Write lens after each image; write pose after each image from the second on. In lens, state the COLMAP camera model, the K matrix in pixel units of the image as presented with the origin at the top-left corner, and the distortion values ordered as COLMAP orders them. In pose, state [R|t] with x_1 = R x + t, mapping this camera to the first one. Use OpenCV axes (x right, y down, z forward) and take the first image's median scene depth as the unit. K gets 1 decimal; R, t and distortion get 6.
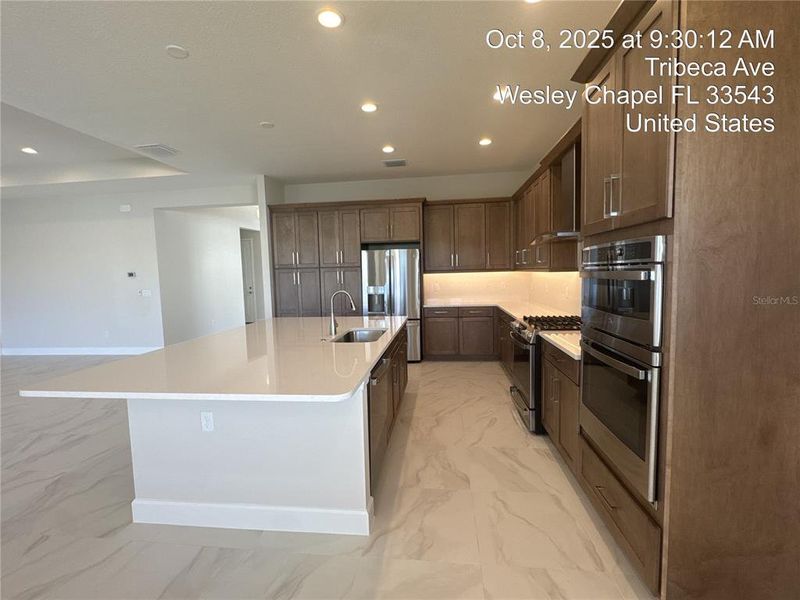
lens RADIAL K [[362.0, 0, 400.0], [0, 362.0, 300.0], [0, 0, 1]] dist [-0.000855, -0.000265]
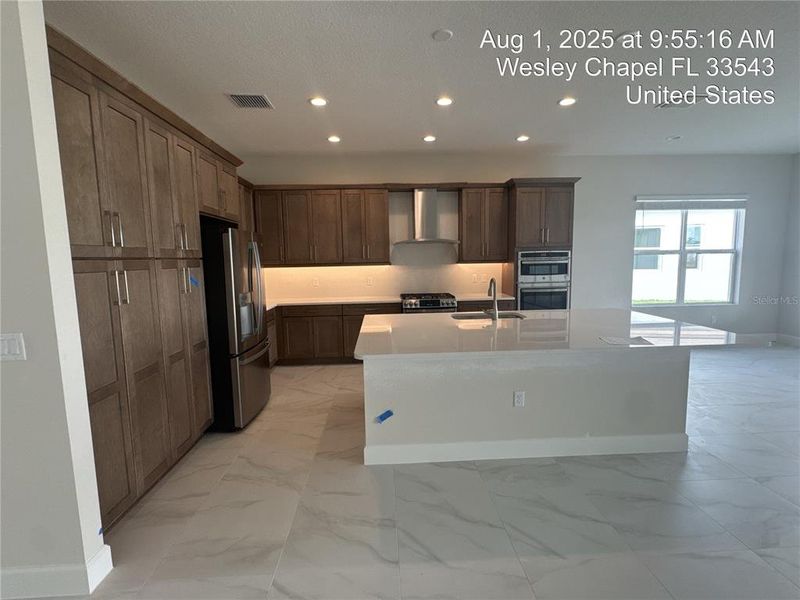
lens RADIAL K [[388.8, 0, 400.0], [0, 388.8, 300.0], [0, 0, 1]] dist [0.002313, 0.000690]
pose [[-0.168104, -0.080844, 0.982449, -0.715333], [0.101063, 0.989966, 0.098755, -0.059687], [-0.980575, 0.115891, -0.158247, 0.820655]]
